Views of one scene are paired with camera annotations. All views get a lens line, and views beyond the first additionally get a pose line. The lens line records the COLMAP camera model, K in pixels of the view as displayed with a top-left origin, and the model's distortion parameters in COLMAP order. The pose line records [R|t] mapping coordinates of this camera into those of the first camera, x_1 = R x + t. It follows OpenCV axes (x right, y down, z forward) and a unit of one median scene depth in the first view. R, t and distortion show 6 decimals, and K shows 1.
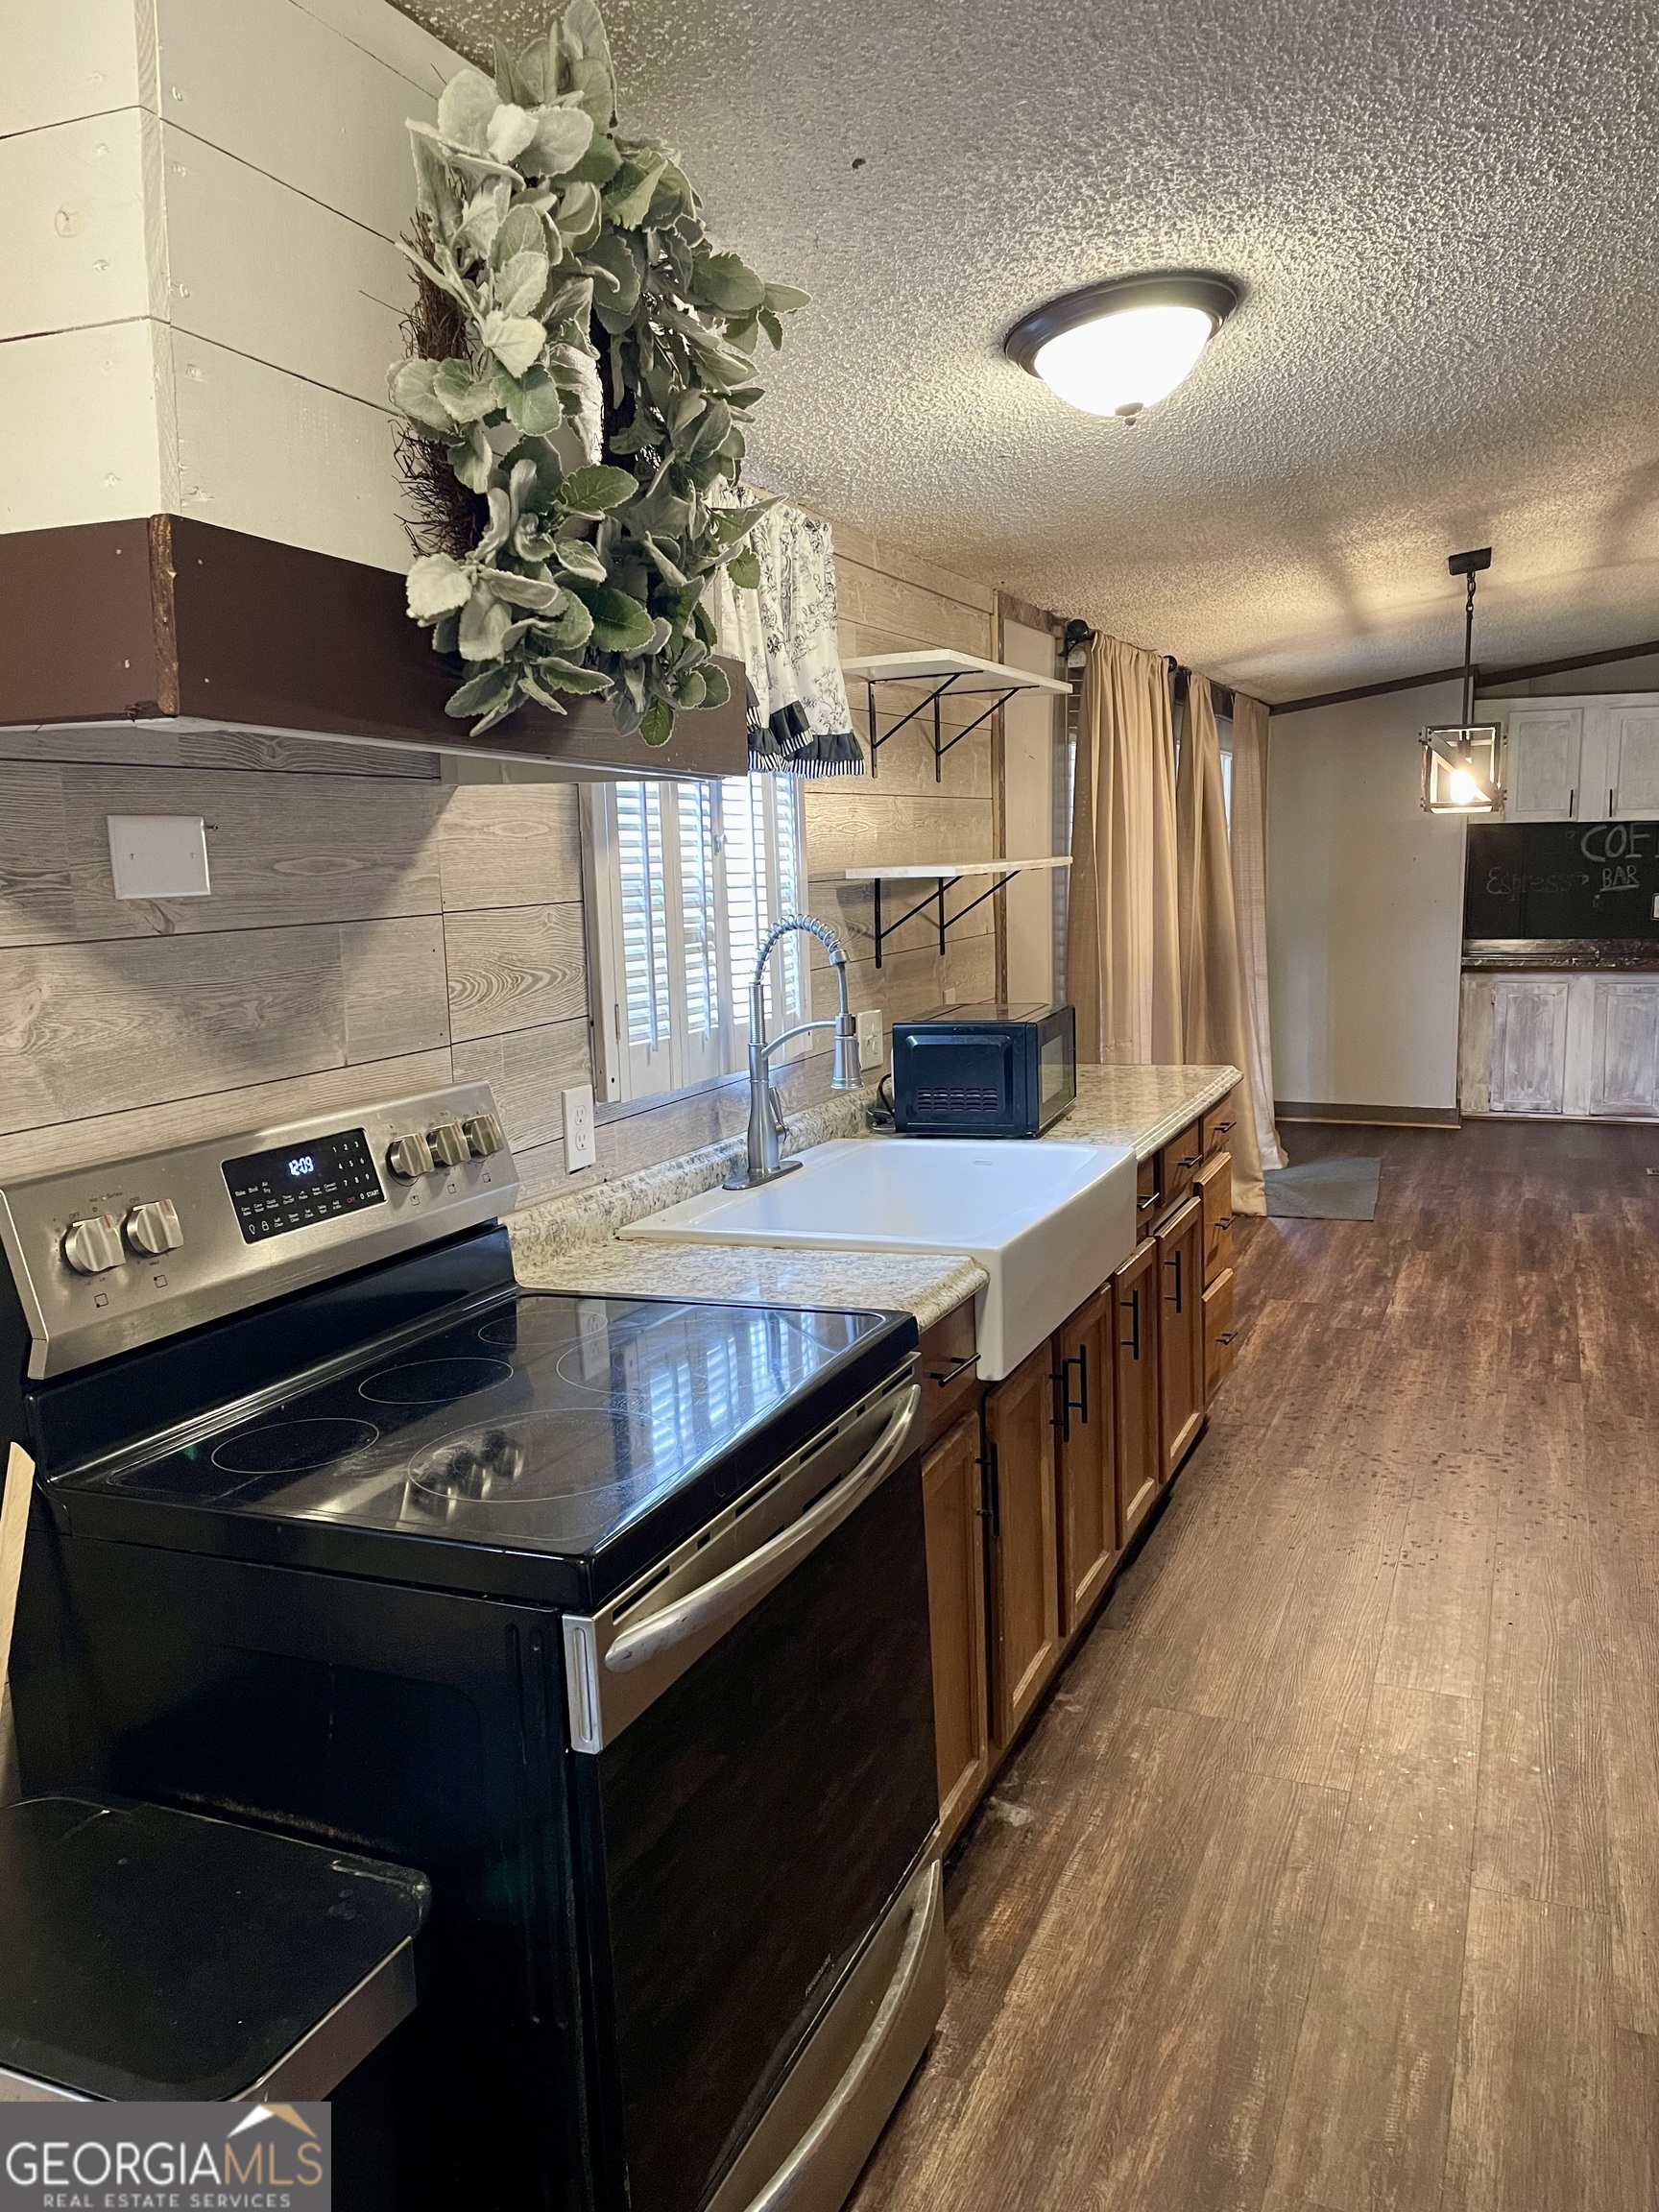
lens RADIAL K [[1661.2, 0, 829.5], [0, 1661.2, 1106.0], [0, 0, 1]] dist [0.041300, -0.004632]
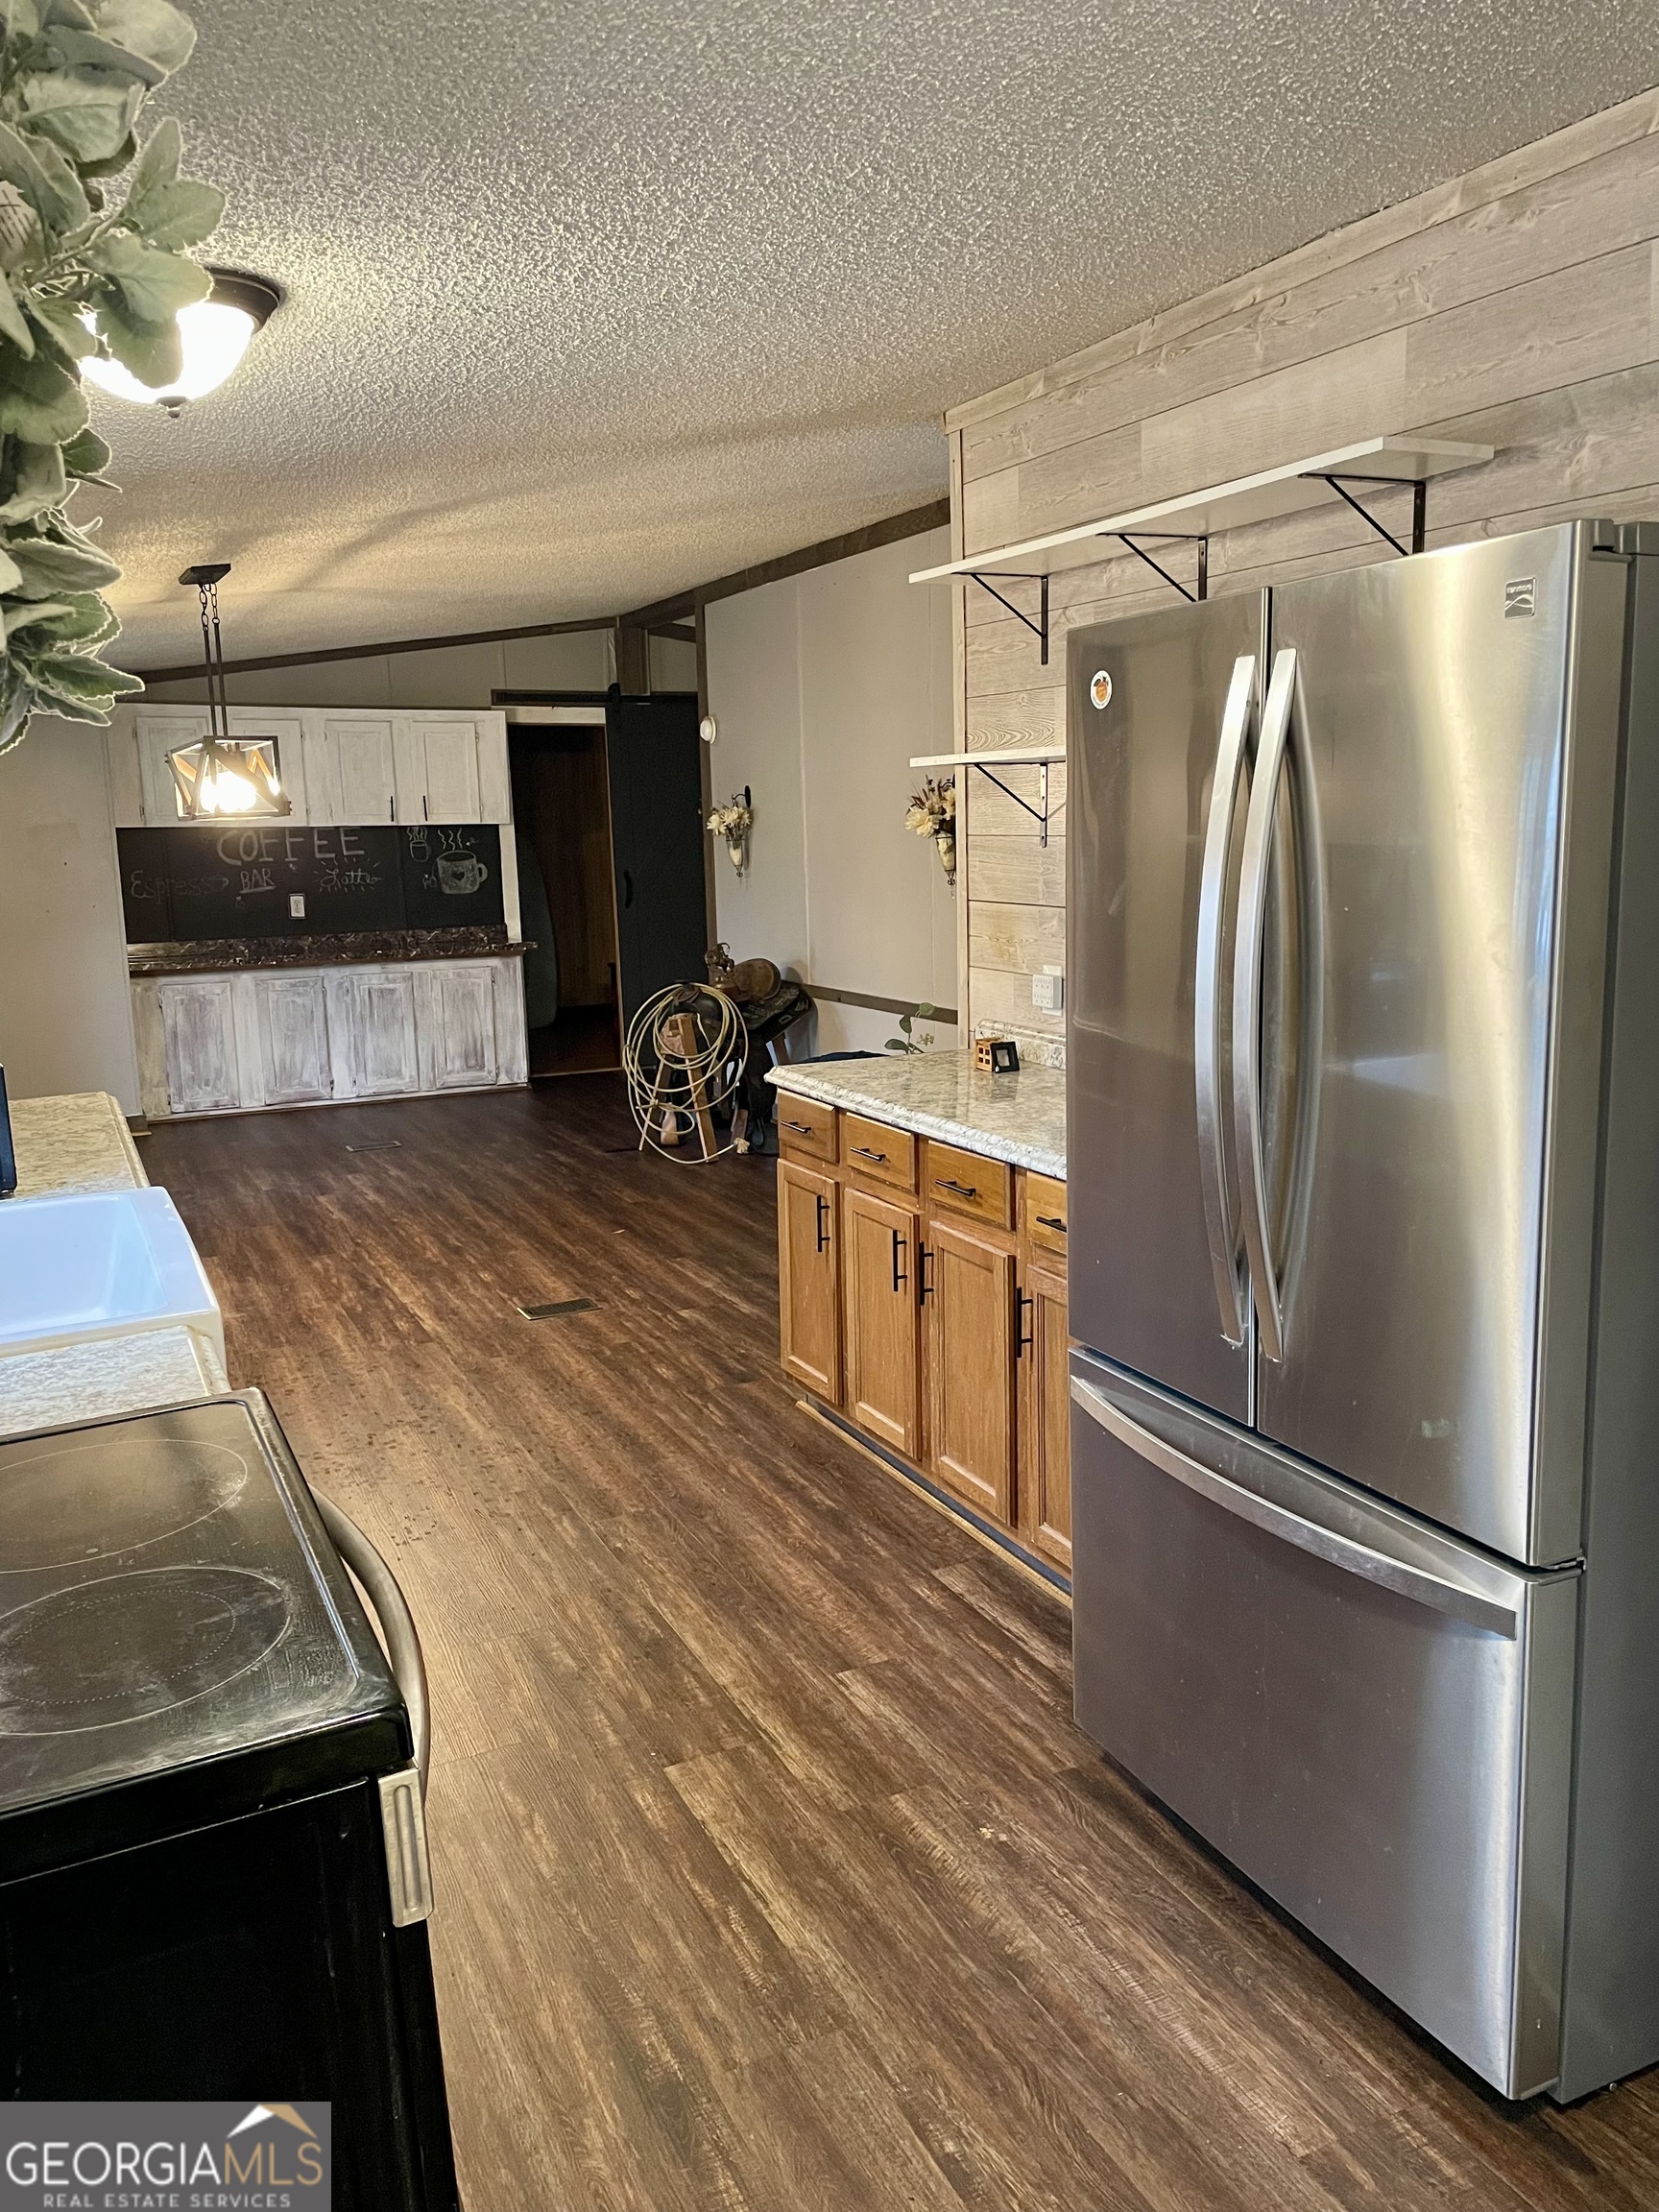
lens RADIAL K [[1661.2, 0, 829.5], [0, 1661.2, 1106.0], [0, 0, 1]] dist [0.041300, -0.004632]
pose [[0.644651, -0.121198, 0.754809, -0.173454], [0.120066, 0.991151, 0.056604, -0.017301], [-0.754990, 0.054137, 0.653498, 0.068894]]
